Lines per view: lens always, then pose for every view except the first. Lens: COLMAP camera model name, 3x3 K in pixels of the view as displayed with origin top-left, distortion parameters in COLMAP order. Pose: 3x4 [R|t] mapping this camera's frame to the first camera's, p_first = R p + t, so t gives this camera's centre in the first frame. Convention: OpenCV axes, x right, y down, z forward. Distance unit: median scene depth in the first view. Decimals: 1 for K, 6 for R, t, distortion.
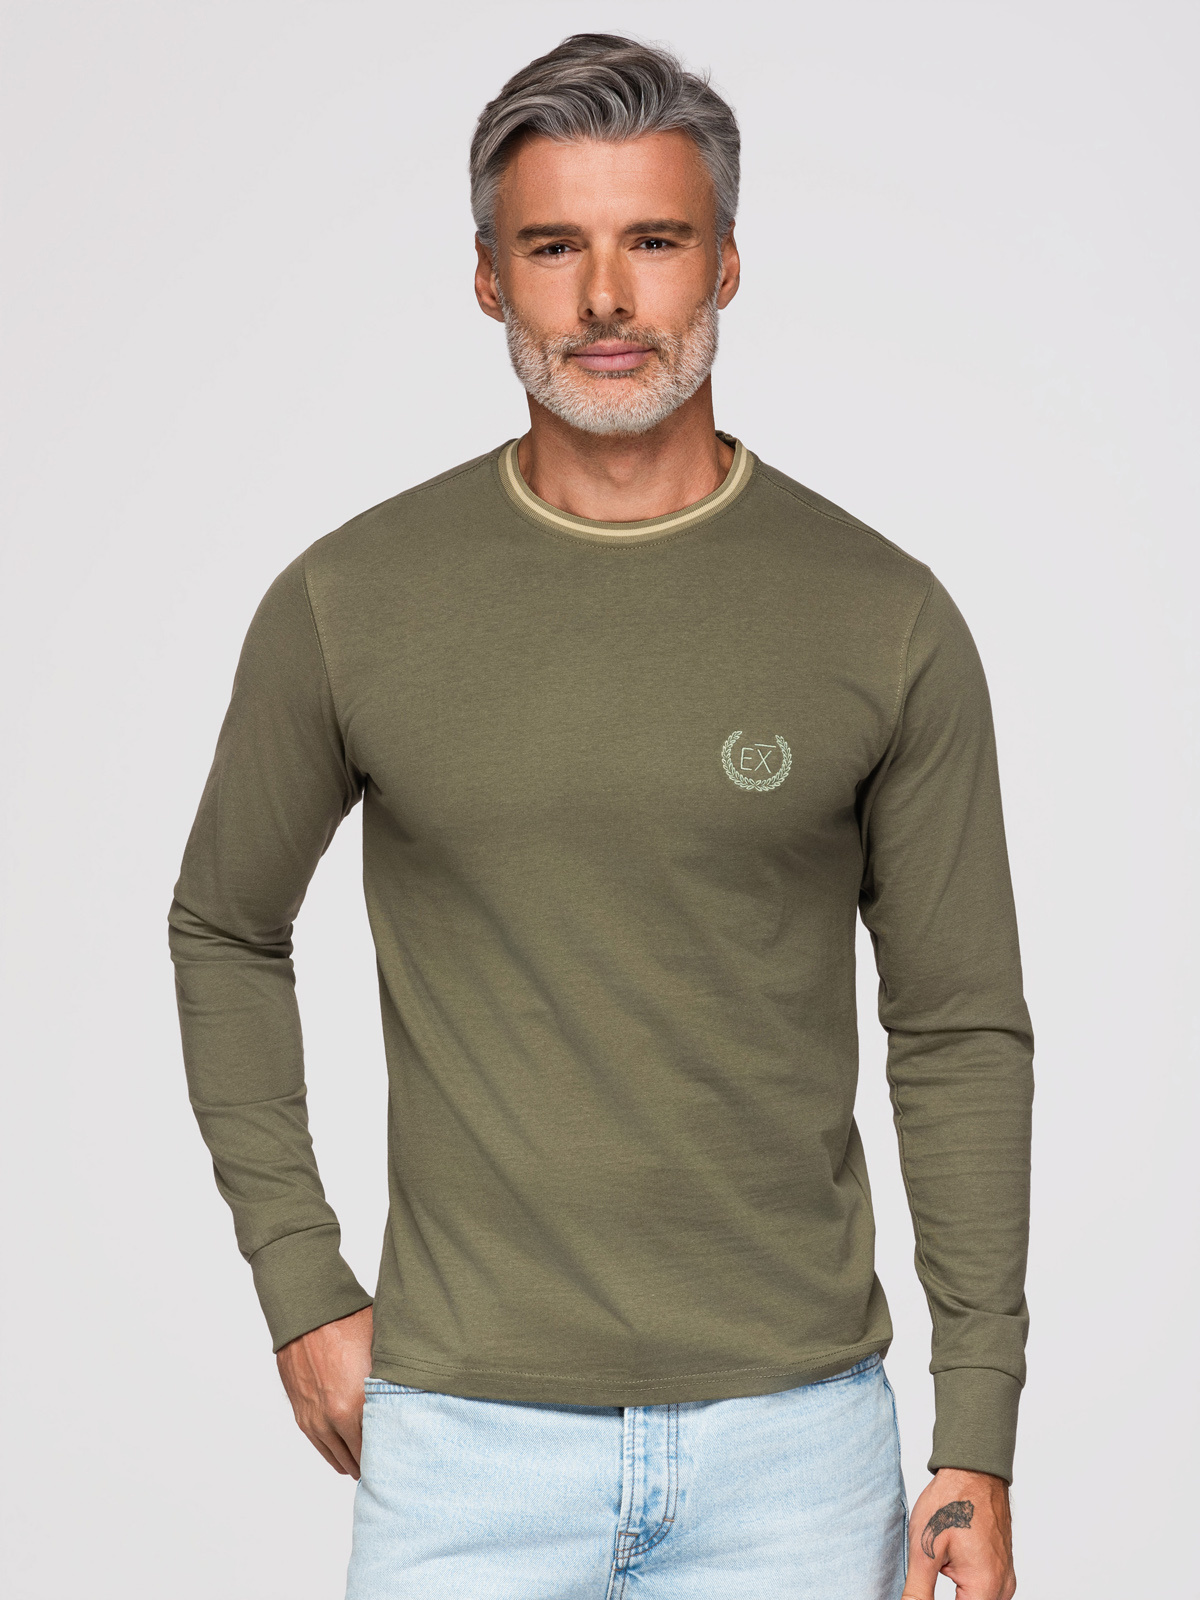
lens RADIAL K [[3970.9, 0, 600.0], [0, 3970.9, 800.0], [0, 0, 1]] dist [0.136724, -0.483215]
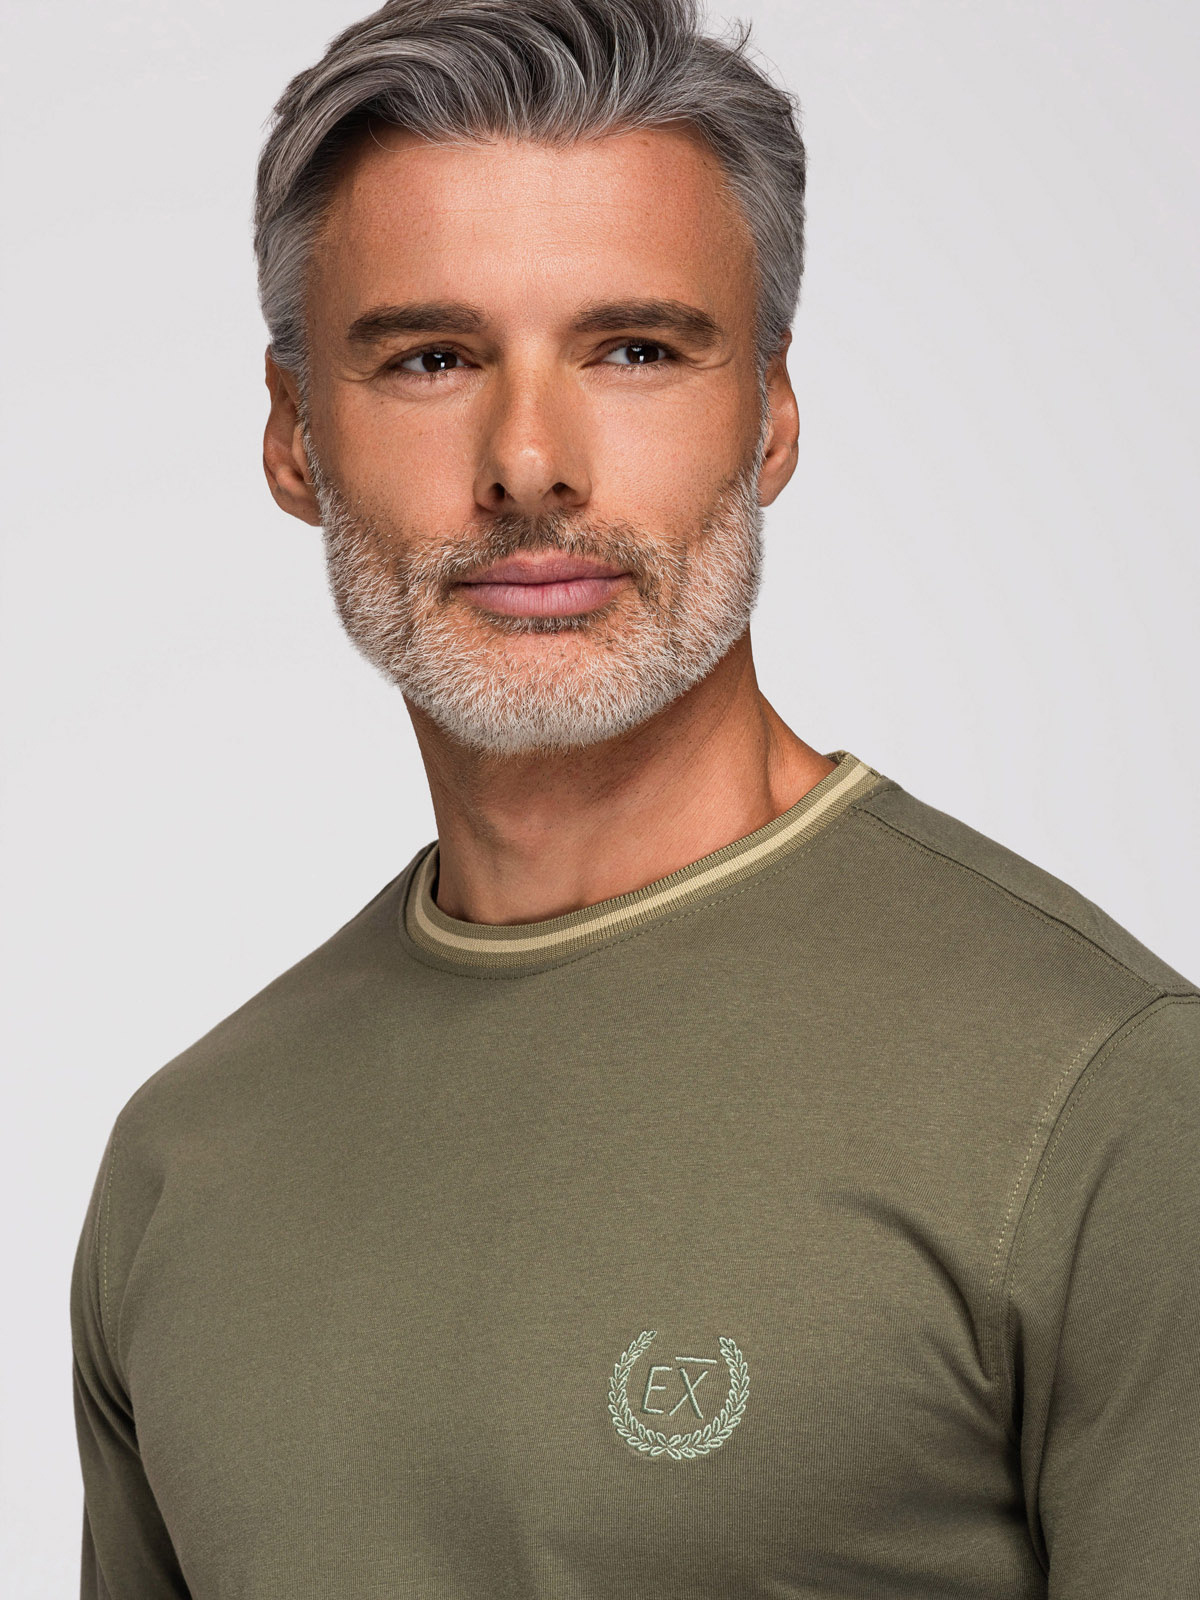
lens RADIAL K [[3914.6, 0, 380.0], [0, 3914.6, 799.4], [0, 0, 1]] dist [1.883492, -33.717827]
pose [[0.999745, 0.016124, -0.015814, -0.008619], [-0.017686, 0.994399, -0.104201, -0.035749], [0.014045, 0.104454, 0.994431, 0.526157]]
